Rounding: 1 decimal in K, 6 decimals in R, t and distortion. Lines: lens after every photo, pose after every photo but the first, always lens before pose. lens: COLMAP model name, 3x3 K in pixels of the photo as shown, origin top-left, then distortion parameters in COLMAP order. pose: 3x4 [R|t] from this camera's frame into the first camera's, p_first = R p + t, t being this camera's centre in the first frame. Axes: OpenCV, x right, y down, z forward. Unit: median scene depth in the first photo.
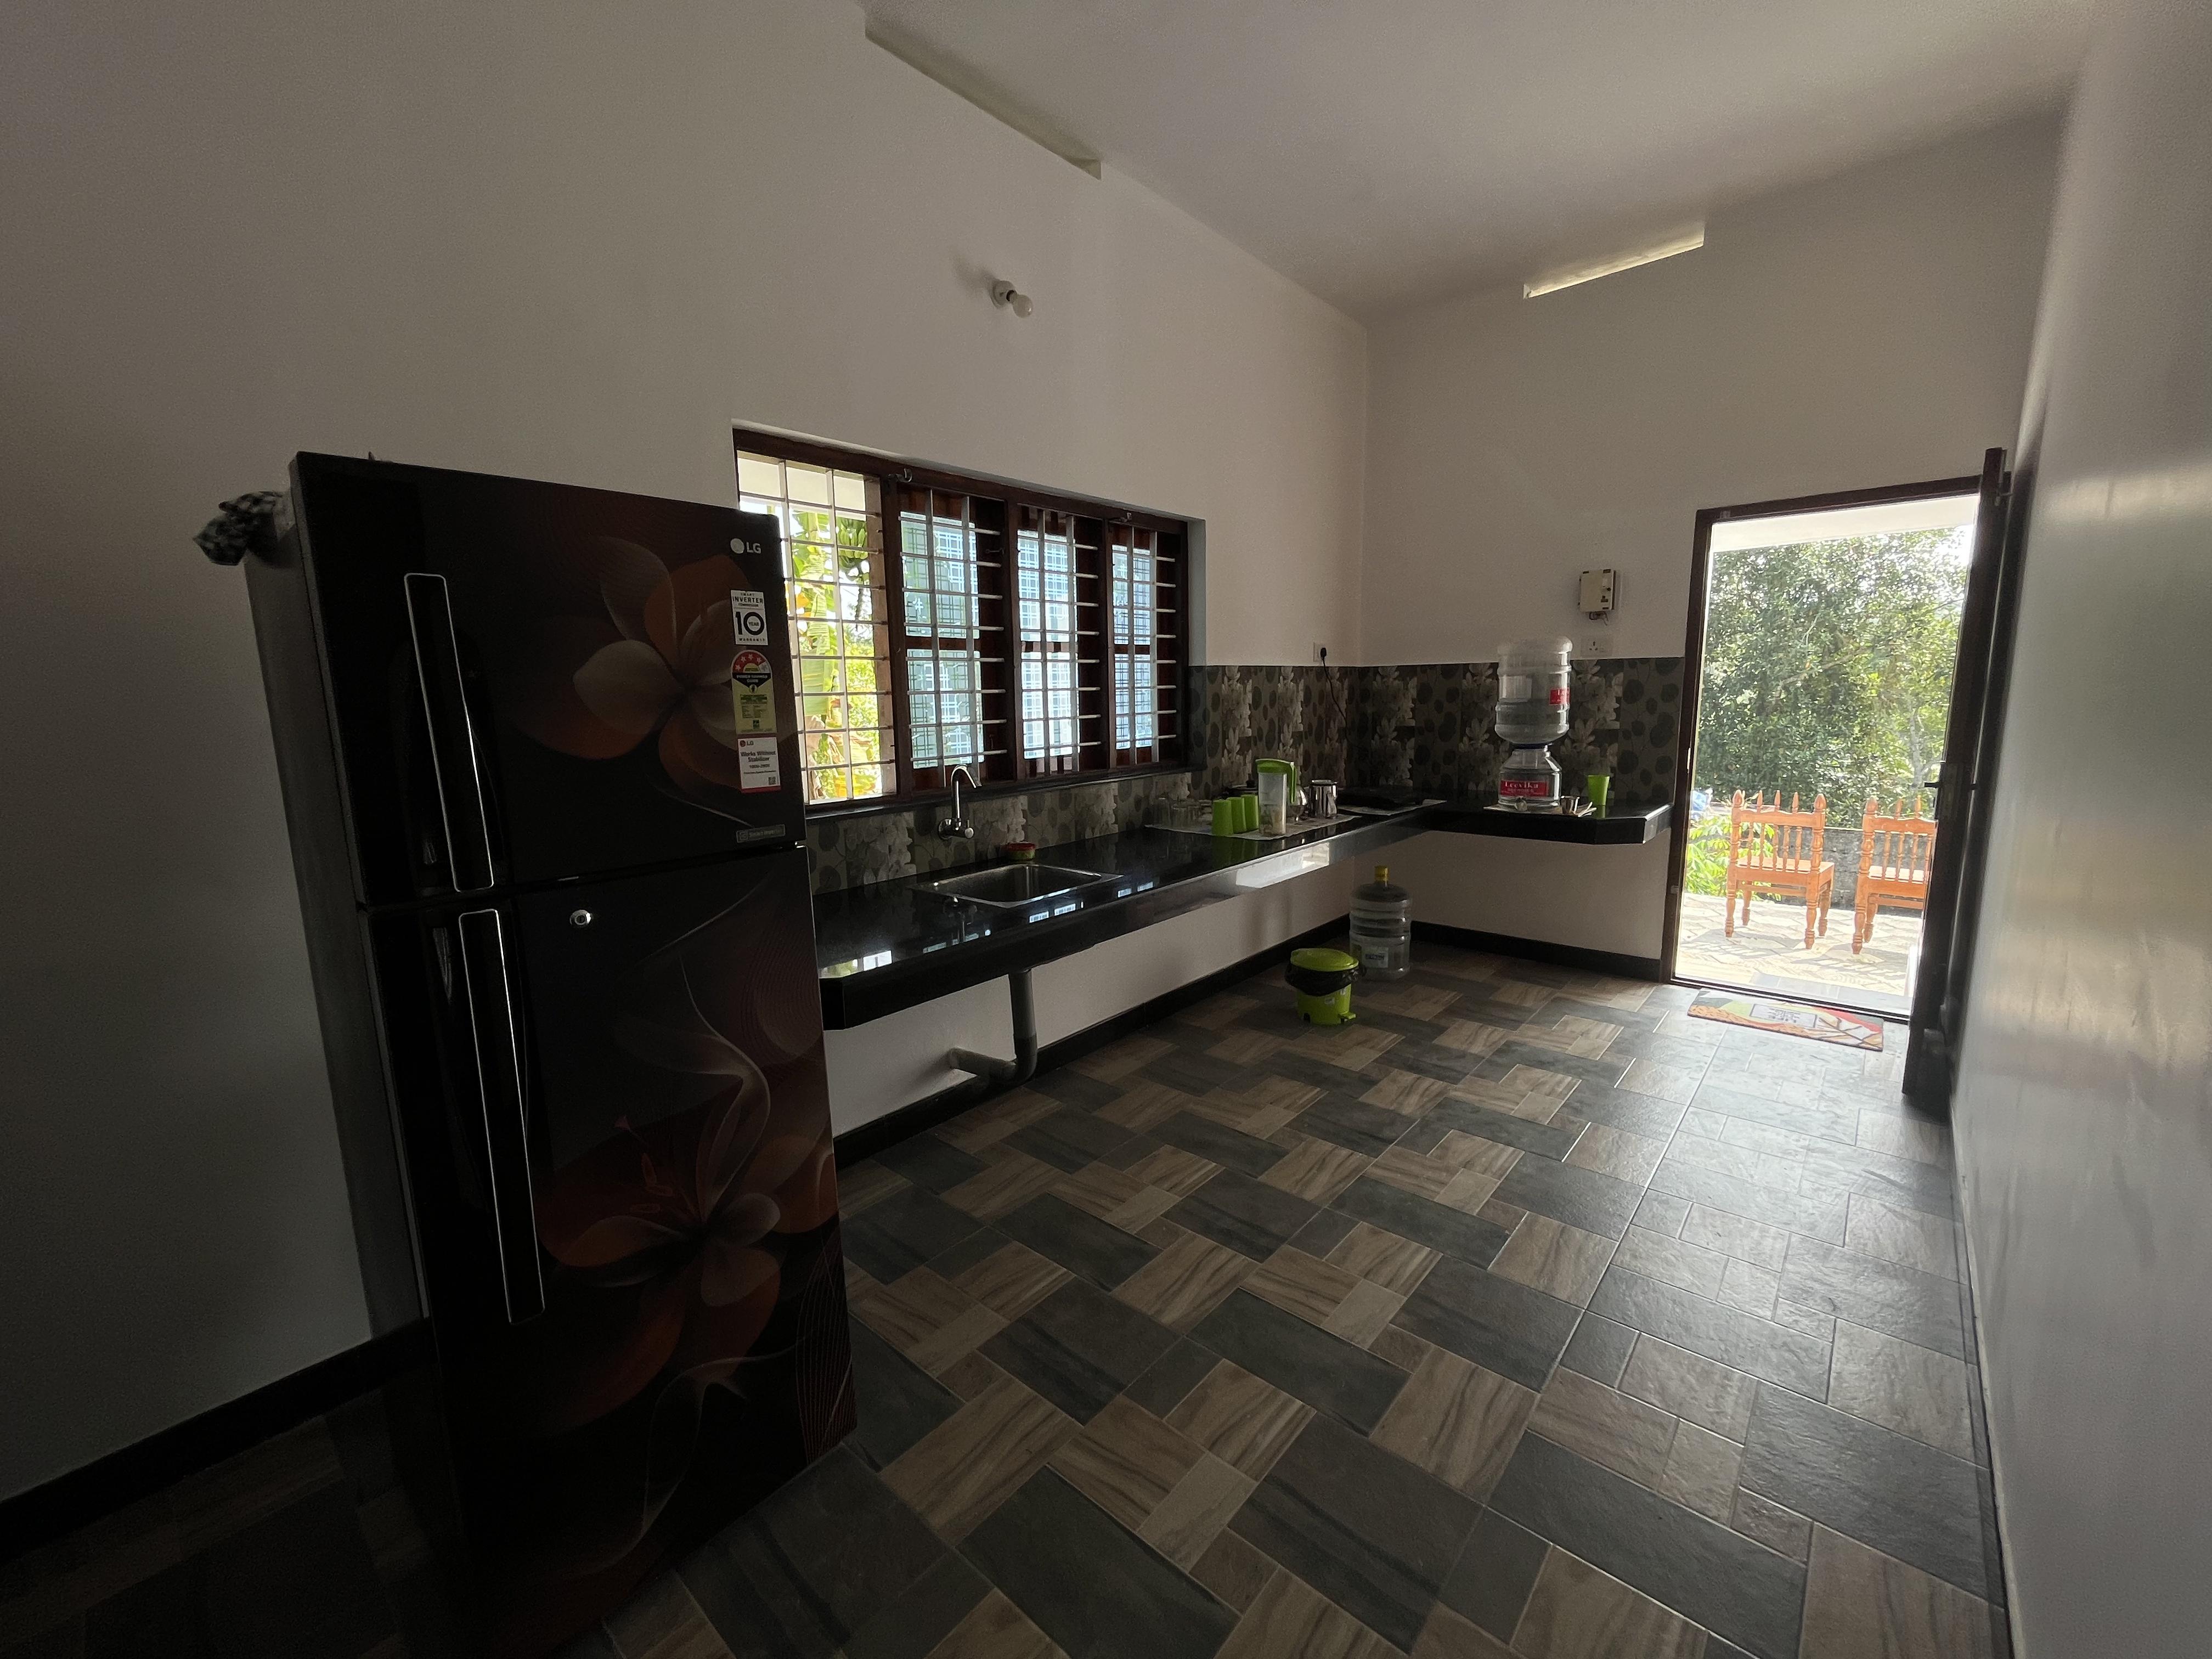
lens RADIAL K [[888.1, 0, 1103.5], [0, 888.1, 846.0], [0, 0, 1]] dist [-0.000640, 0.000105]
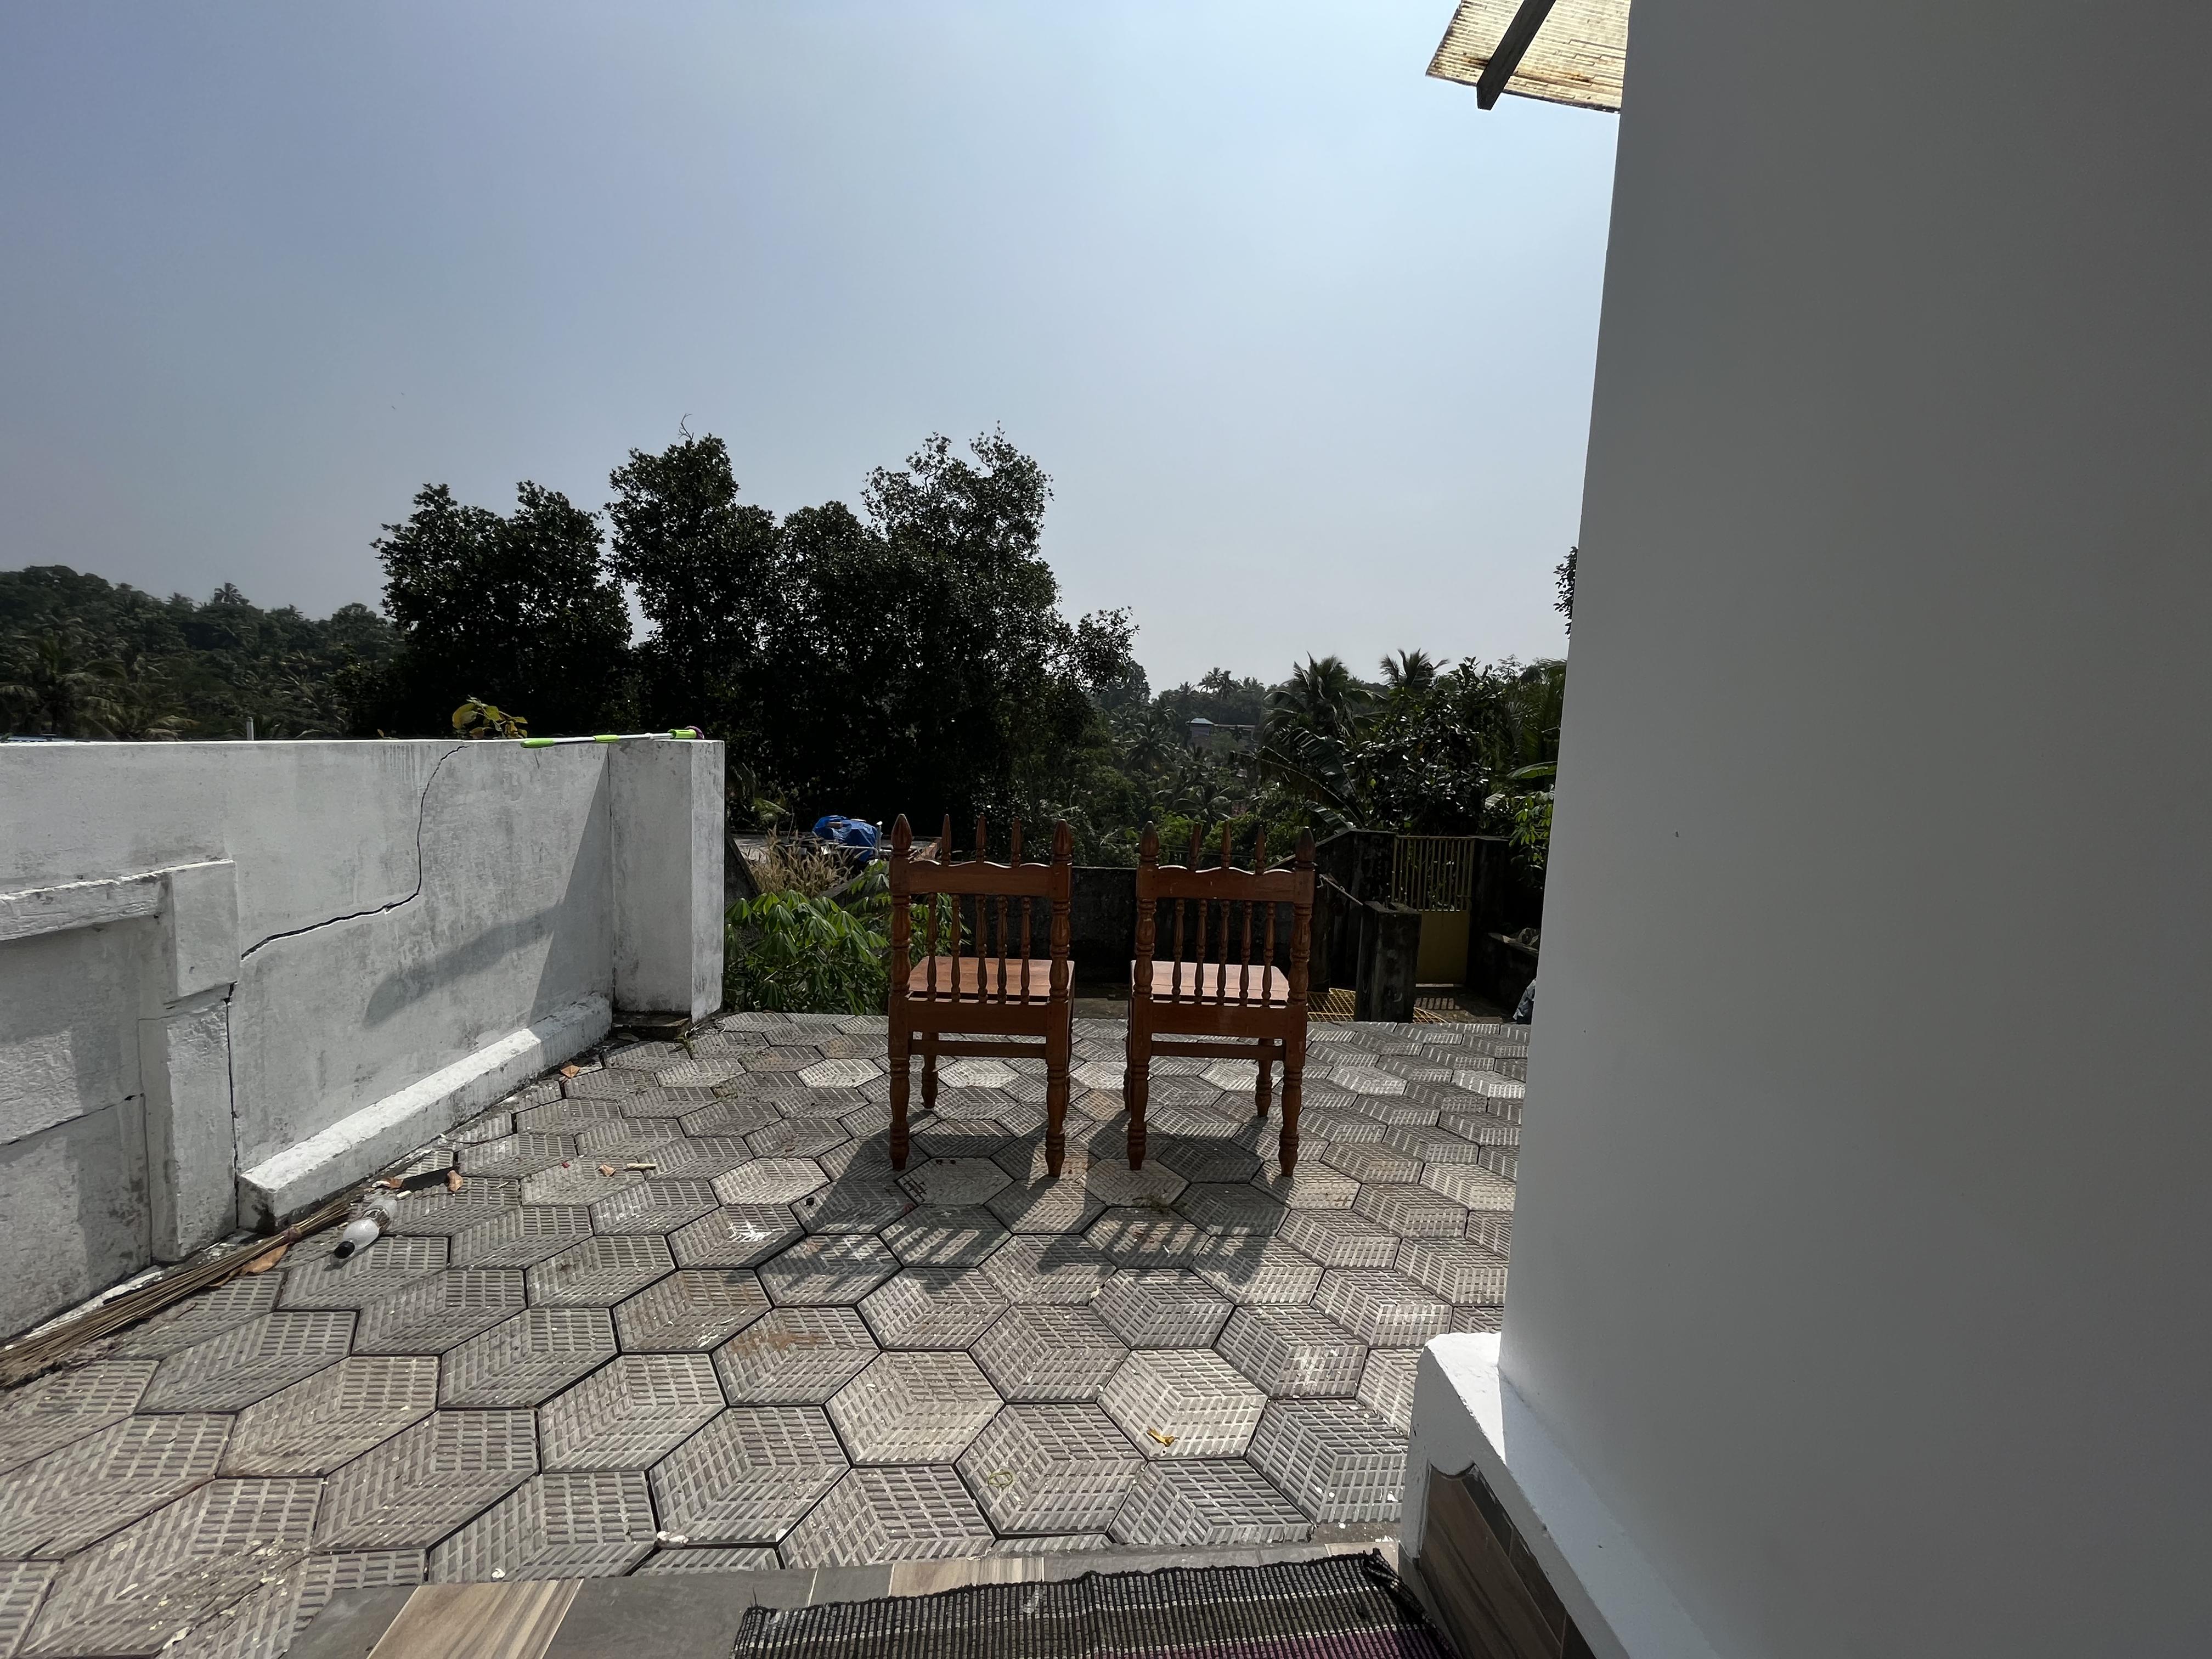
lens RADIAL K [[888.1, 0, 1103.5], [0, 888.1, 829.4], [0, 0, 1]] dist [-0.000640, 0.000105]
pose [[0.673549, -0.019454, 0.738887, 0.452548], [0.064117, 0.997423, -0.032186, -0.033225], [-0.736357, 0.069054, 0.673060, 0.623038]]
